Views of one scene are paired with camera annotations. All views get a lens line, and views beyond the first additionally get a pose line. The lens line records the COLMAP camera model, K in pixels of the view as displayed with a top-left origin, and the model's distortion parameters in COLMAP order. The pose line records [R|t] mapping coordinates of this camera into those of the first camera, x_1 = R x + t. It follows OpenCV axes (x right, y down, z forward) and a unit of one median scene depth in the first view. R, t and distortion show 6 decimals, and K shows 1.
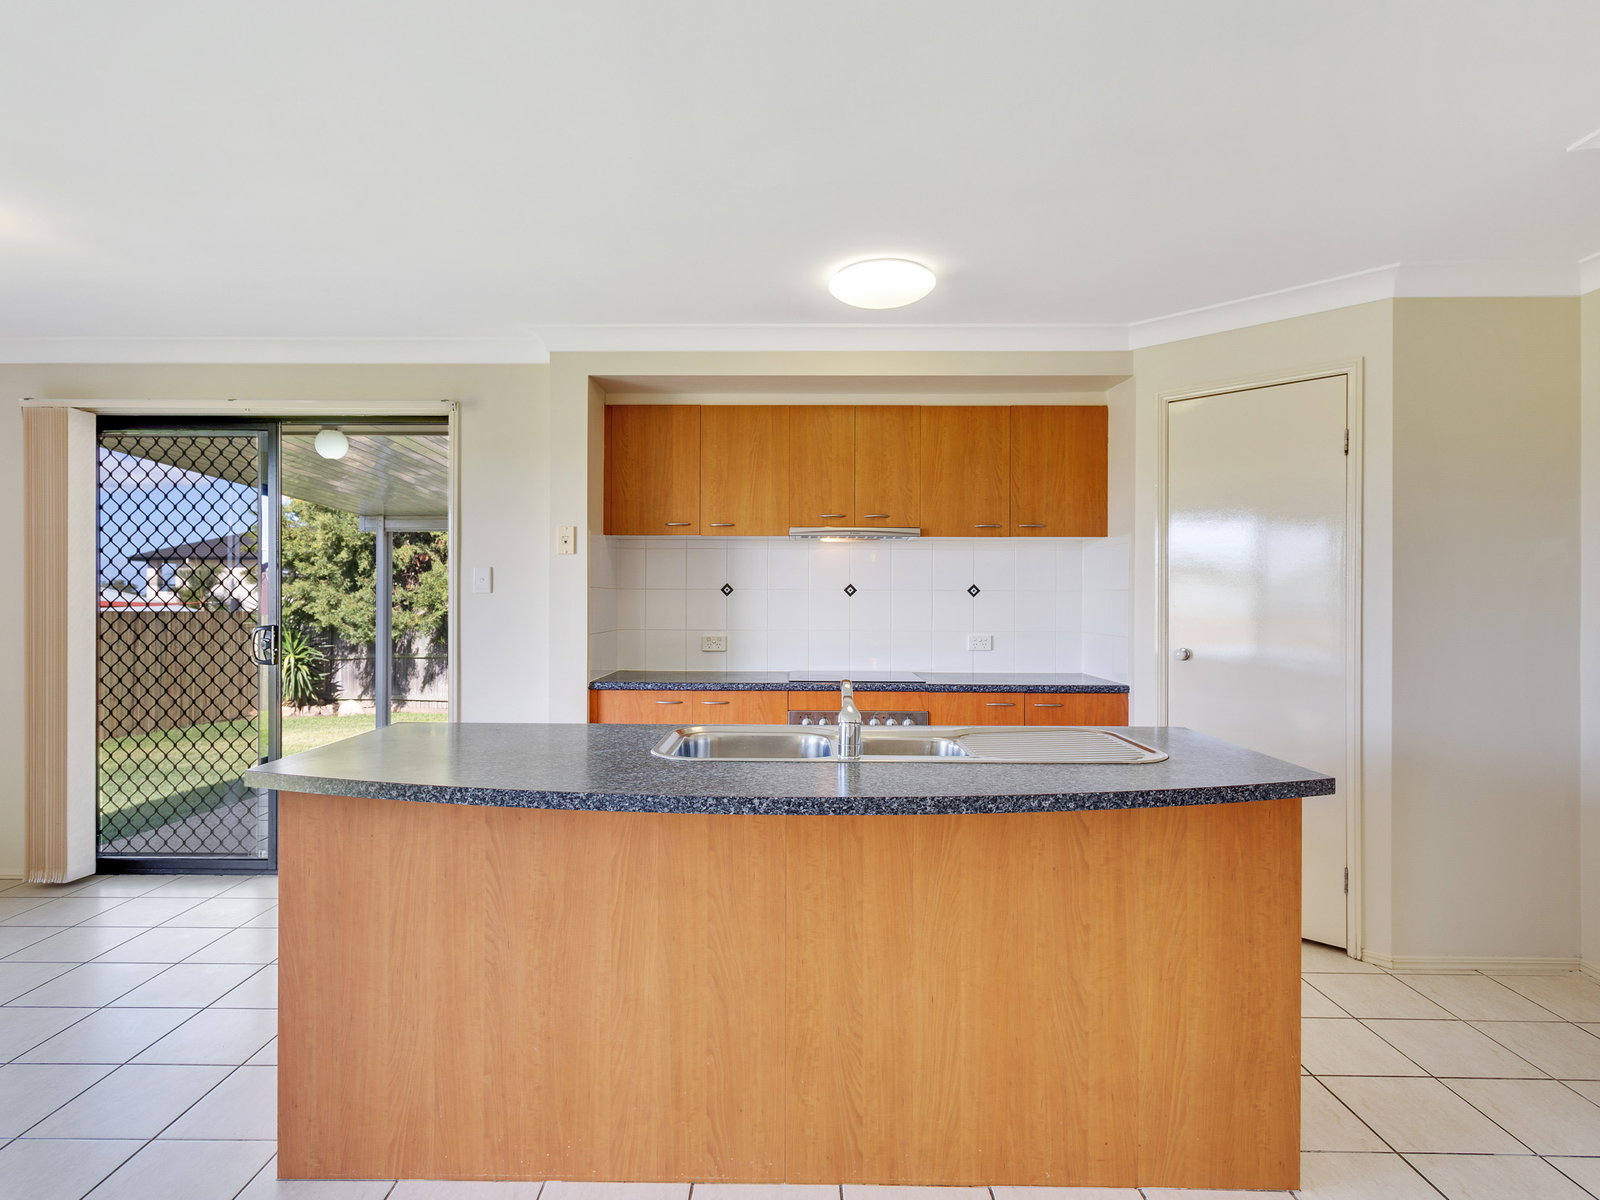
lens RADIAL K [[855.1, 0, 779.1], [0, 855.1, 604.9], [0, 0, 1]] dist [0.001620, 0.001285]
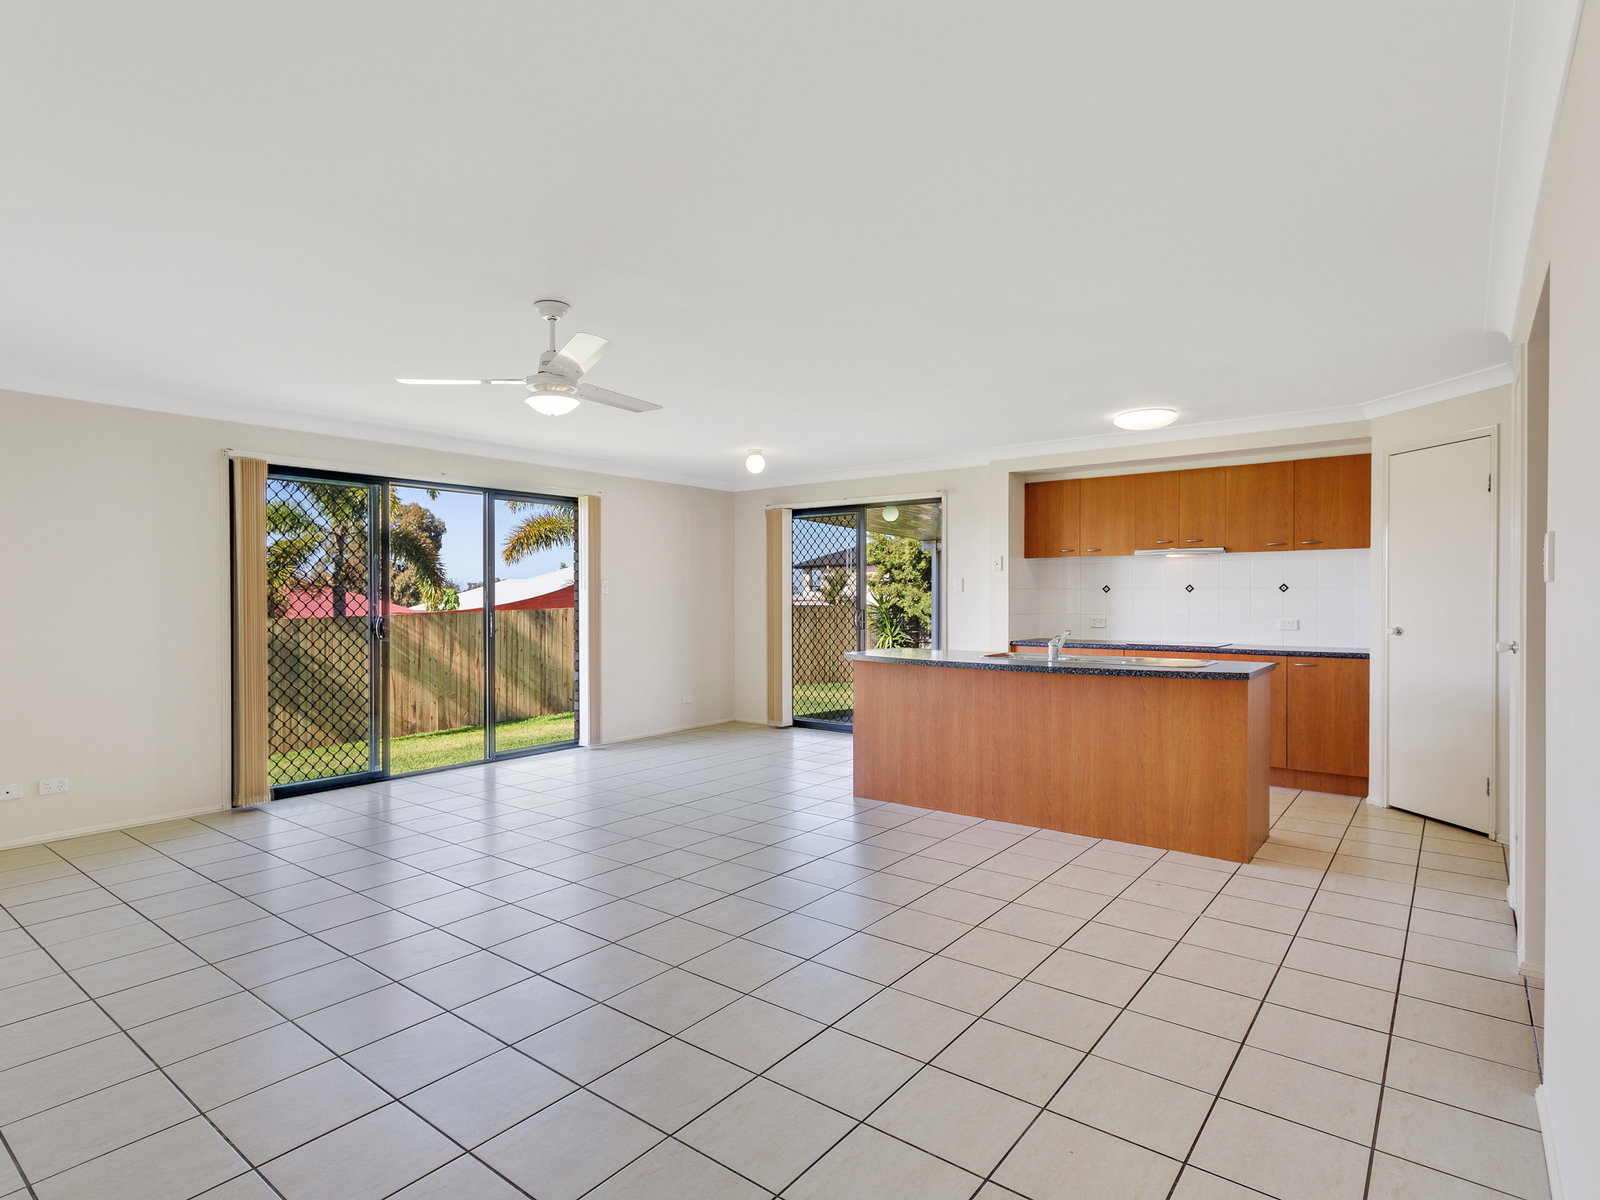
lens RADIAL K [[855.1, 0, 779.1], [0, 855.1, 604.9], [0, 0, 1]] dist [0.001620, 0.001285]
pose [[0.788446, 0.000649, -0.615103, 0.470458], [0.001471, 0.999995, 0.002939, 0.006877], [0.615102, -0.003222, 0.788441, -0.676141]]
